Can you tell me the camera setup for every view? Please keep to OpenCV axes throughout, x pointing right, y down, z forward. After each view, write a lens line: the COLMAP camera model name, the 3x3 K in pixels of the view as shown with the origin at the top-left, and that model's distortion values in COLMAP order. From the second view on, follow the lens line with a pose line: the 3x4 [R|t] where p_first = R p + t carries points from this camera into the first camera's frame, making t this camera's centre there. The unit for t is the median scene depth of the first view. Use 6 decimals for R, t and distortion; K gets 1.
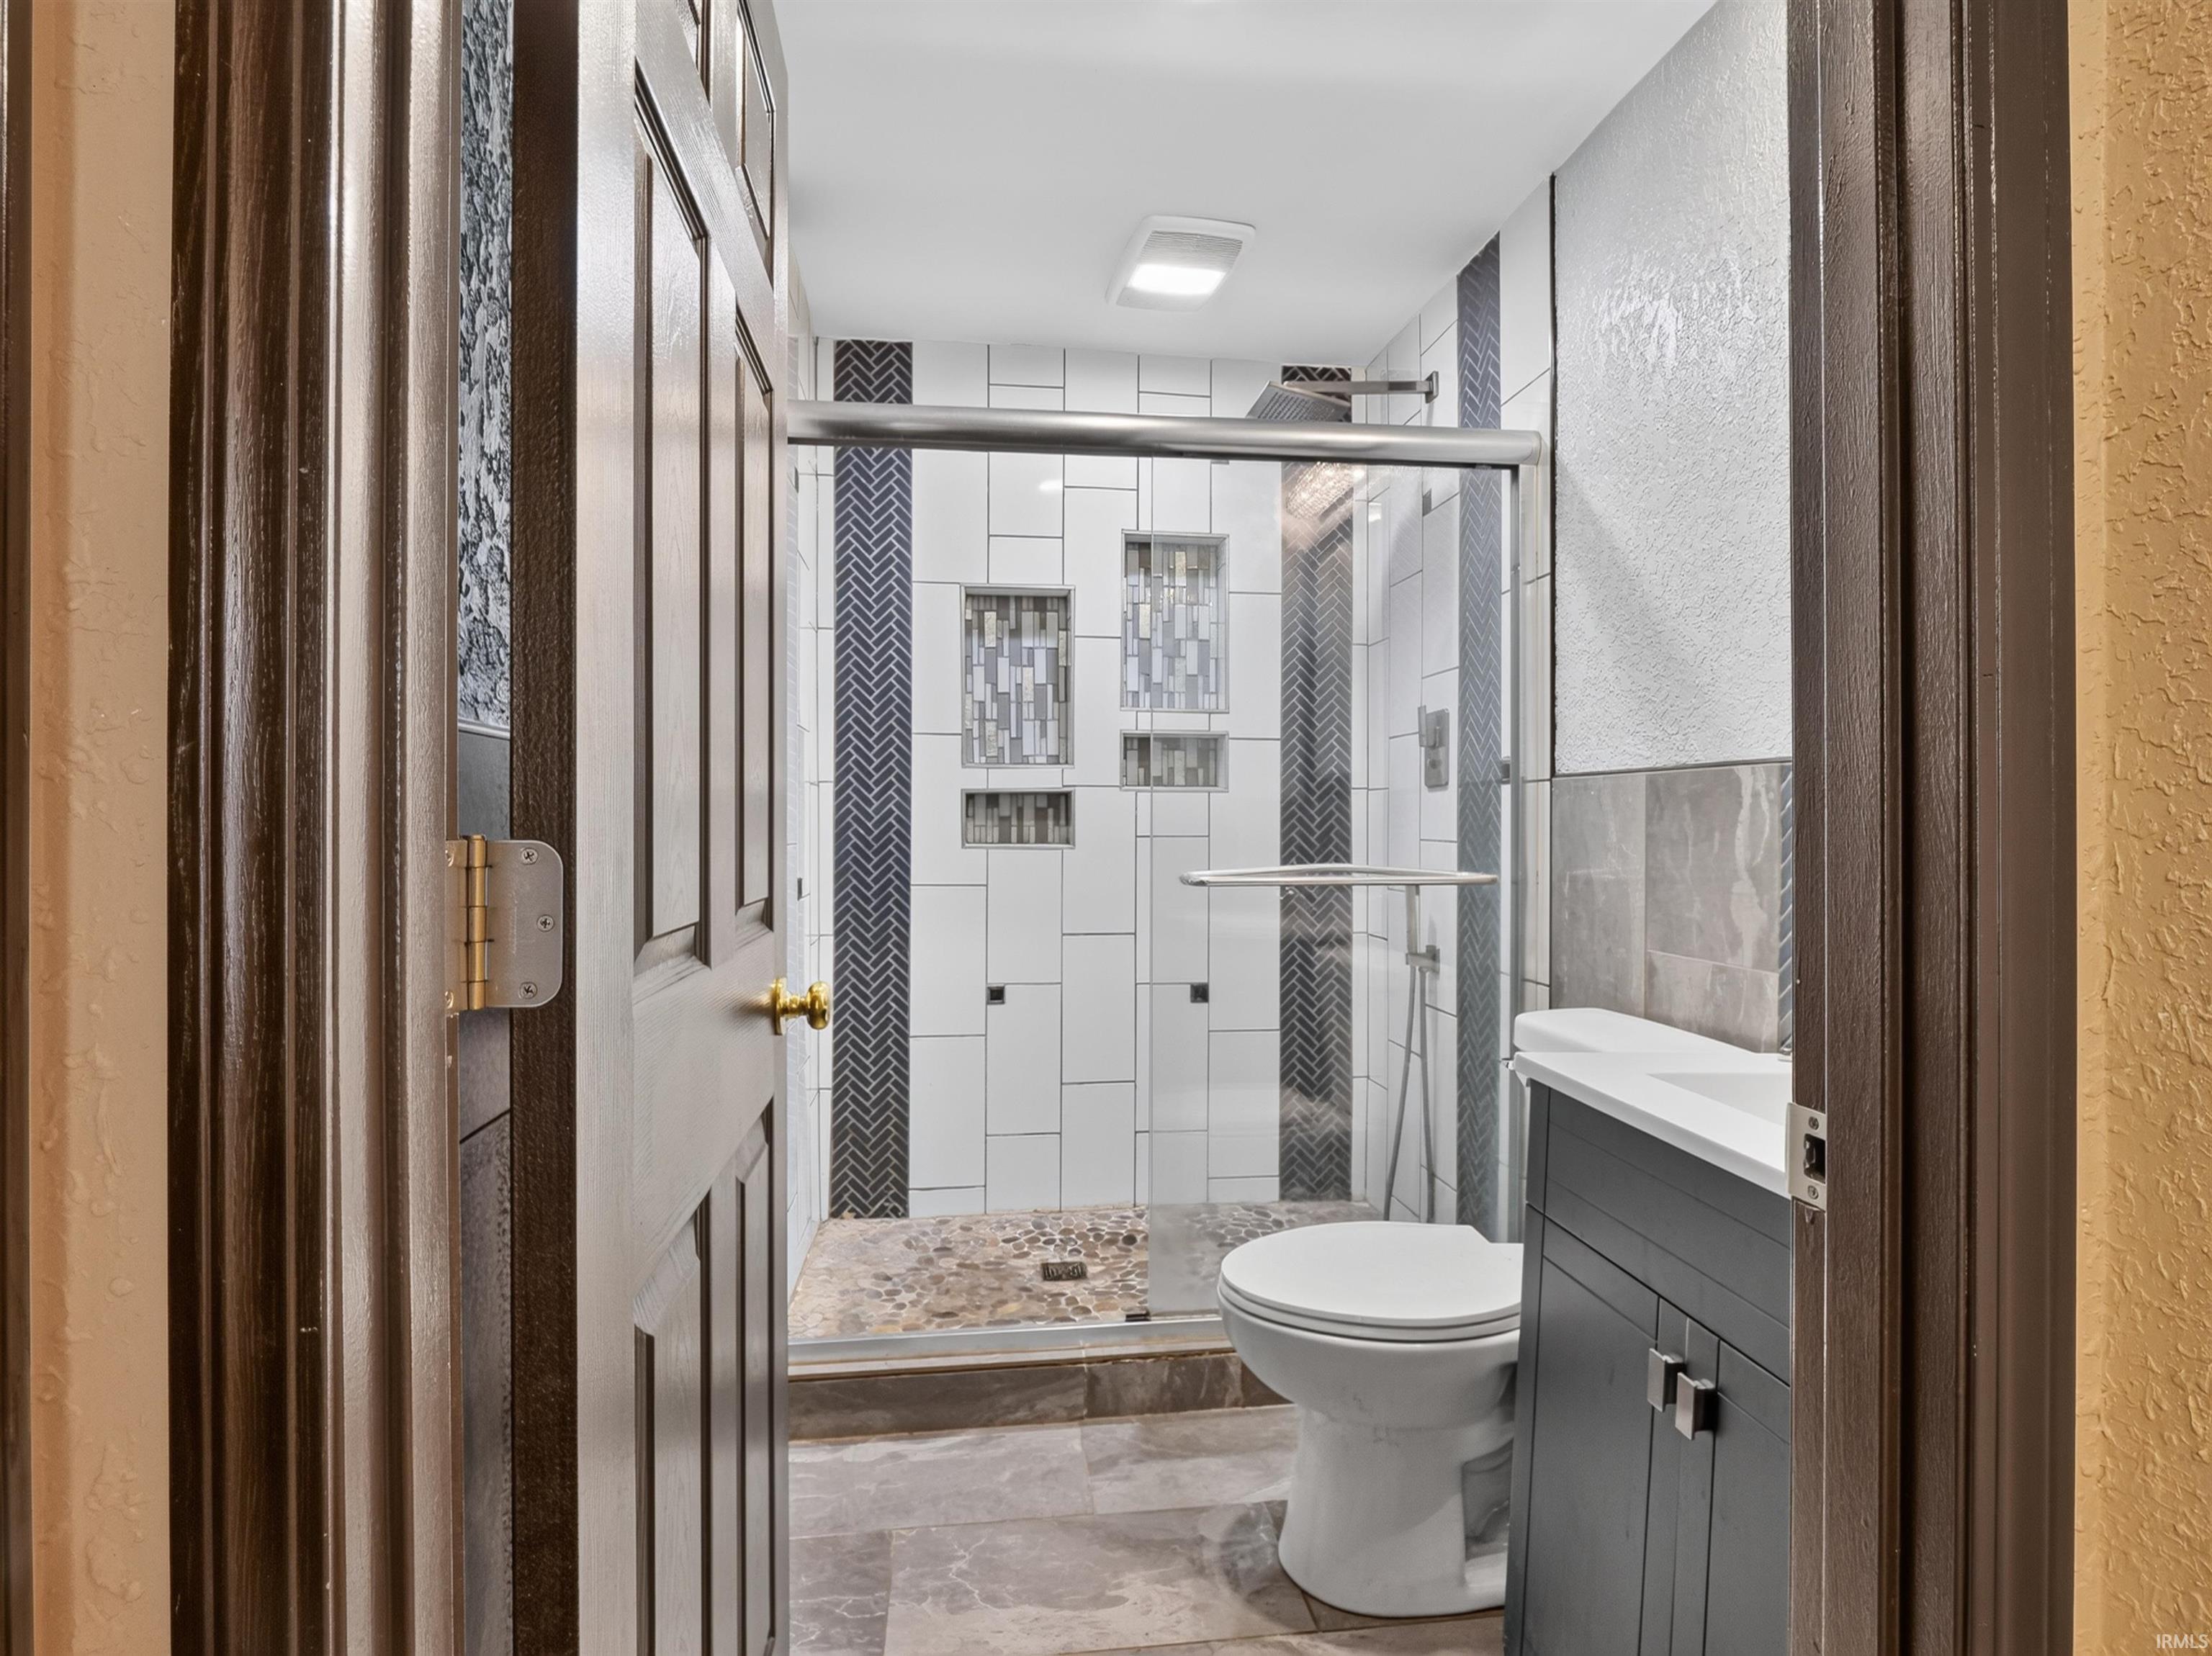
lens RADIAL K [[1118.3, 0, 1105.6], [0, 1118.3, 824.6], [0, 0, 1]] dist [-0.006711, -0.004182]
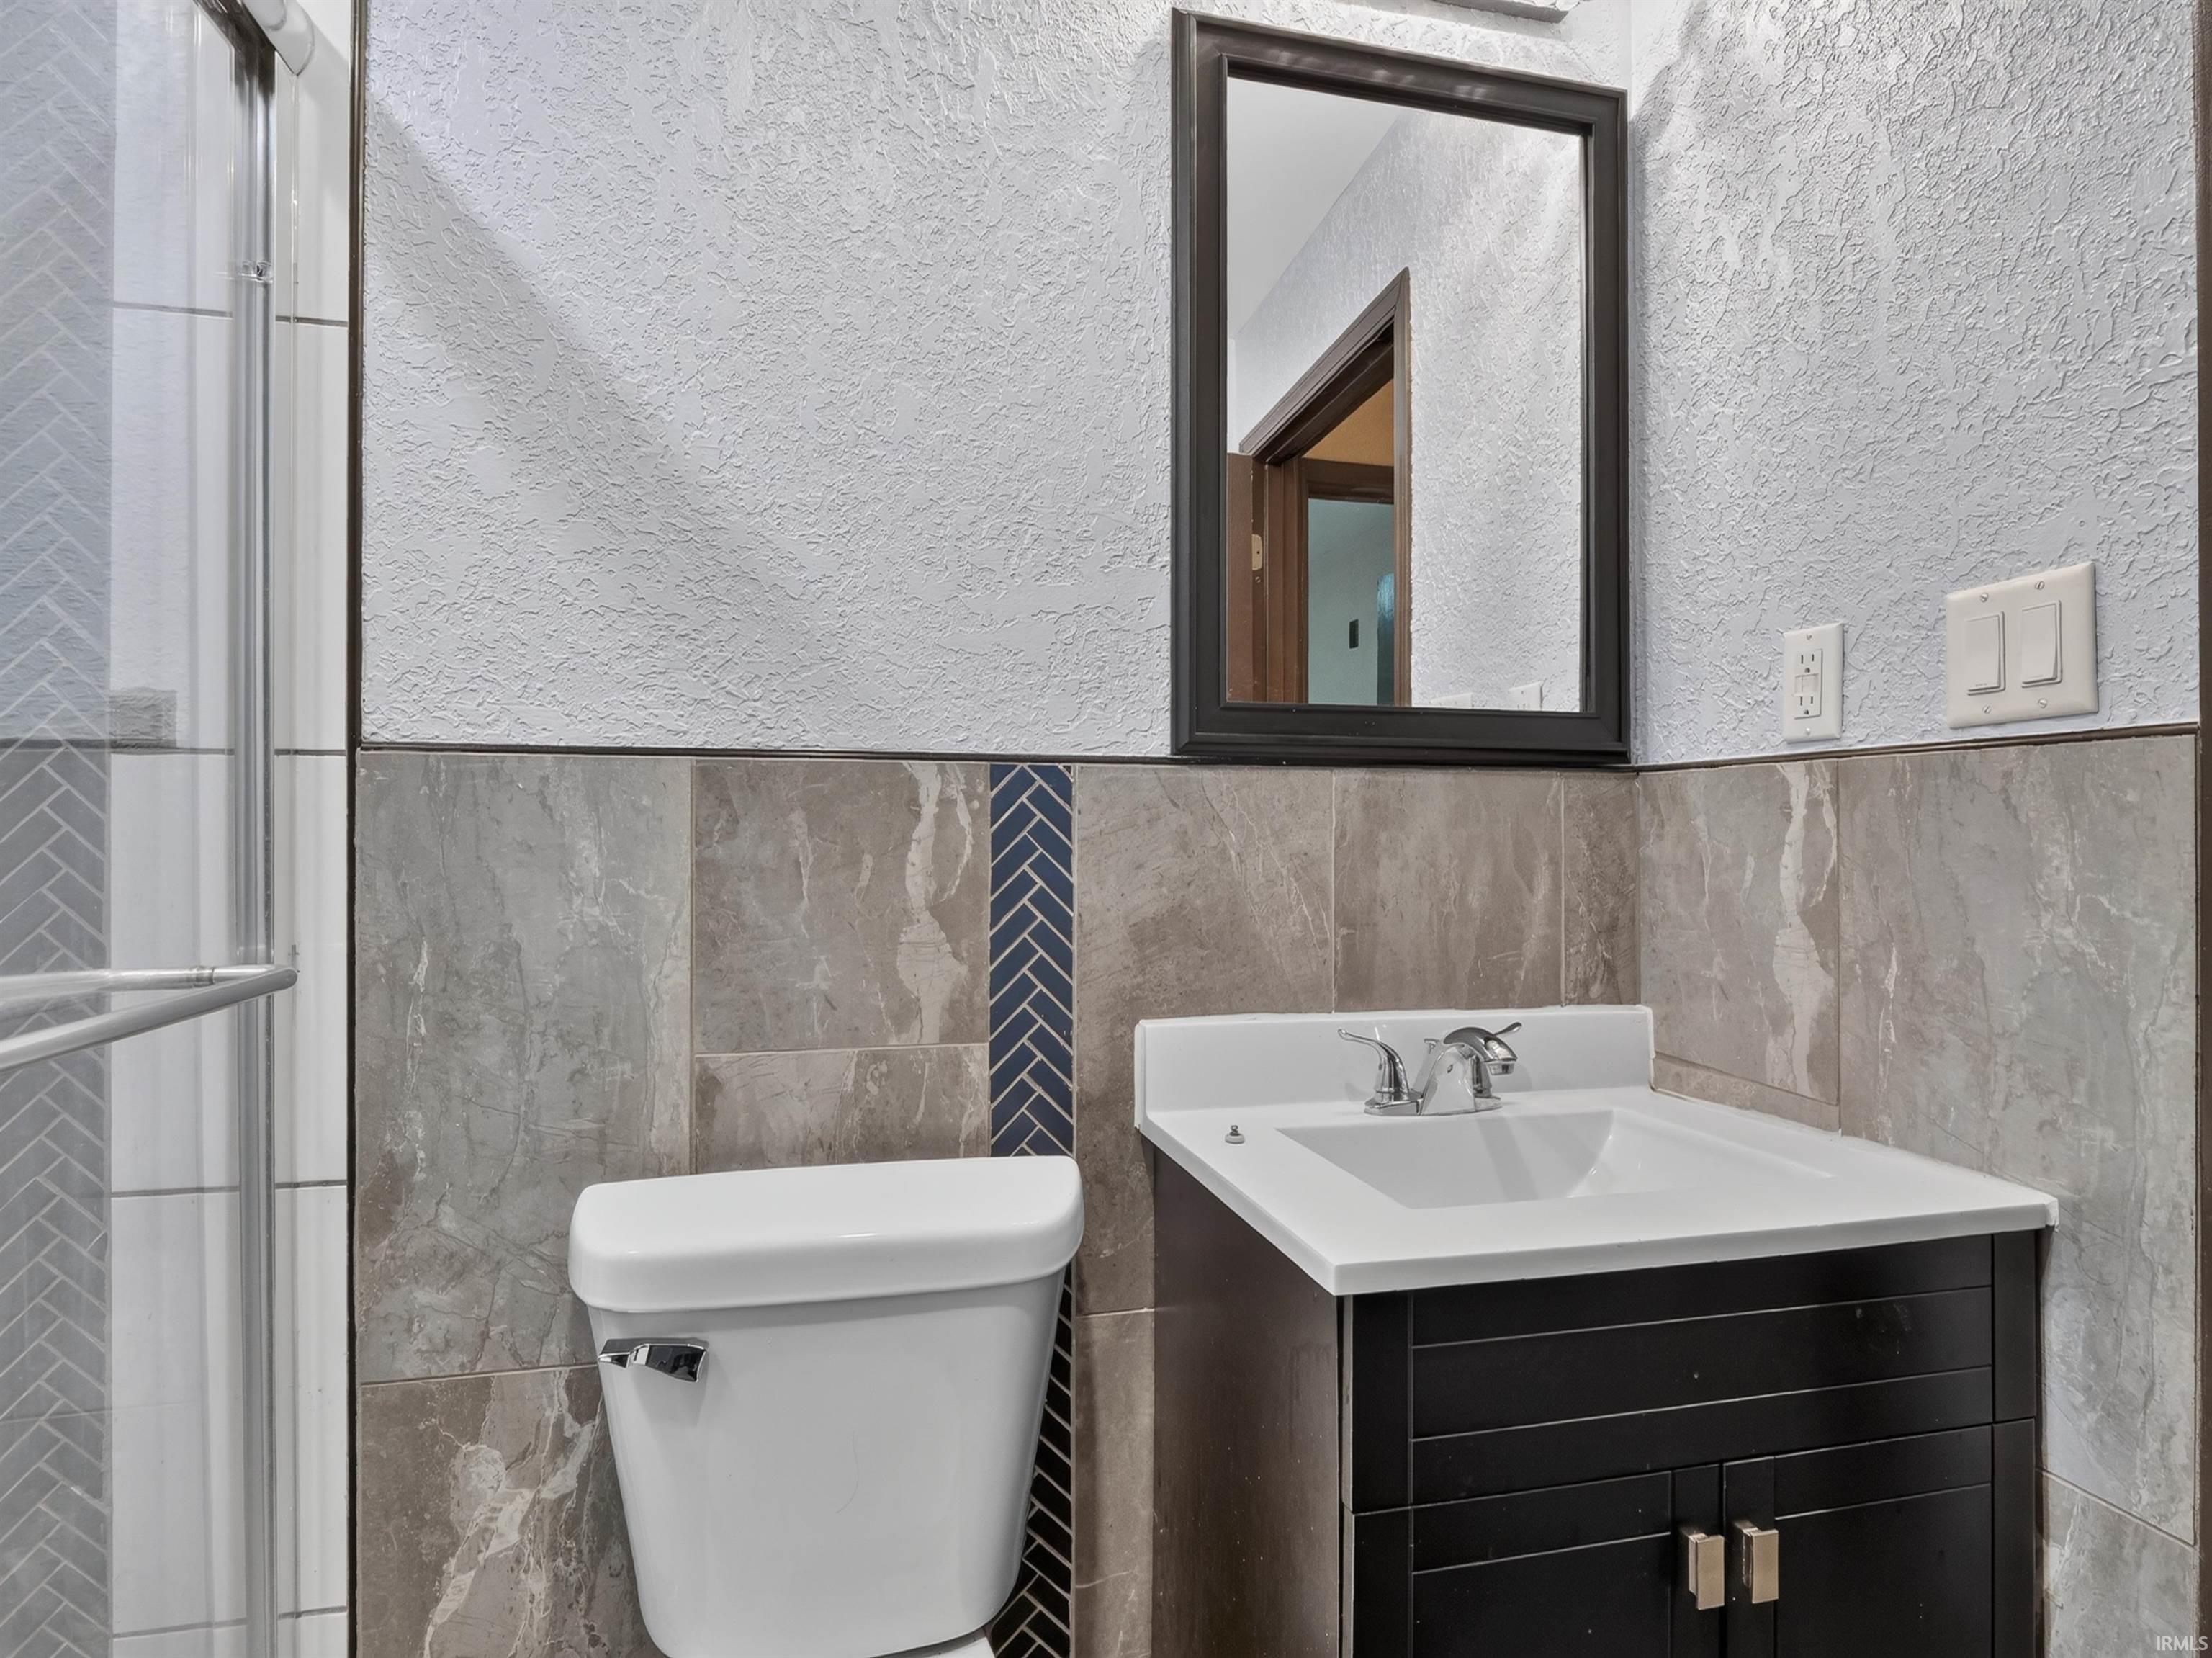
lens RADIAL K [[1118.5, 0, 1116.2], [0, 1118.5, 834.4], [0, 0, 1]] dist [-0.006711, -0.004182]
pose [[-0.095773, -0.005465, 0.995388, -0.102267], [0.000576, 0.999984, 0.005546, -0.006845], [-0.995403, 0.001104, -0.095769, 0.658467]]
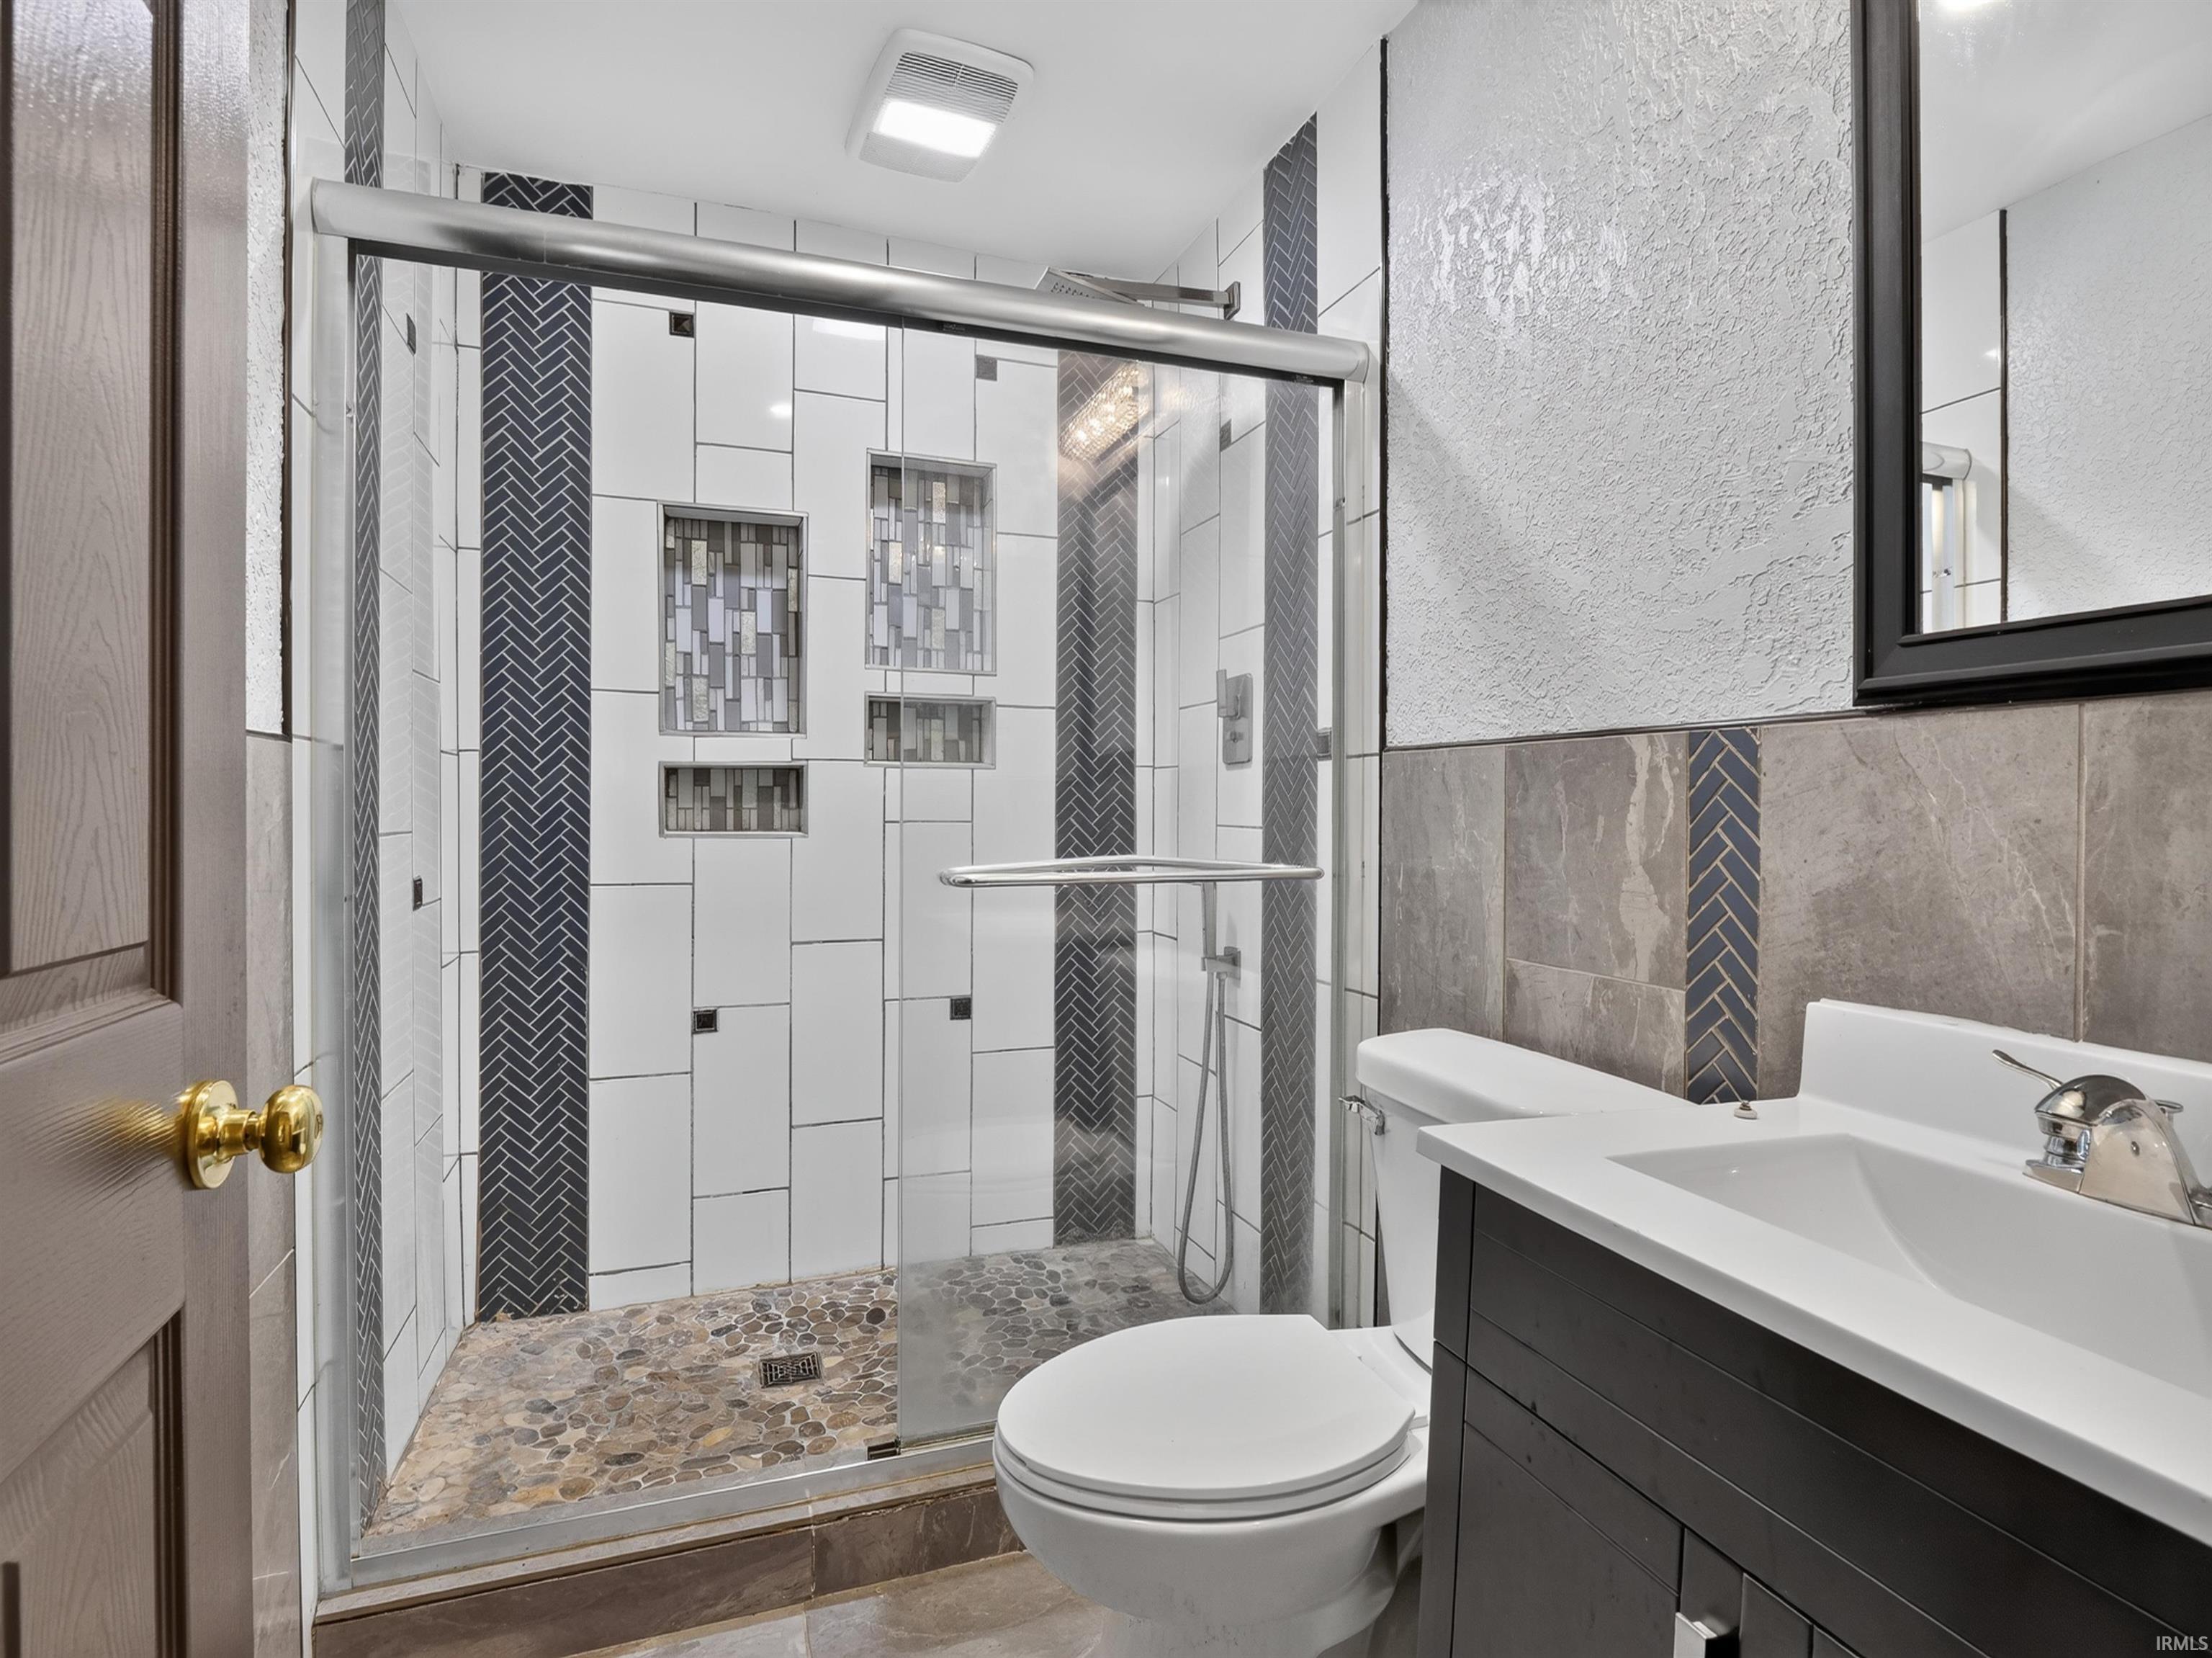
lens RADIAL K [[1118.5, 0, 1097.9], [0, 1118.5, 814.2], [0, 0, 1]] dist [-0.006711, -0.004182]
pose [[0.977926, 0.000086, 0.208953, 0.011199], [-0.000900, 0.999992, 0.003799, 0.001974], [-0.208951, -0.003903, 0.977918, 0.198343]]
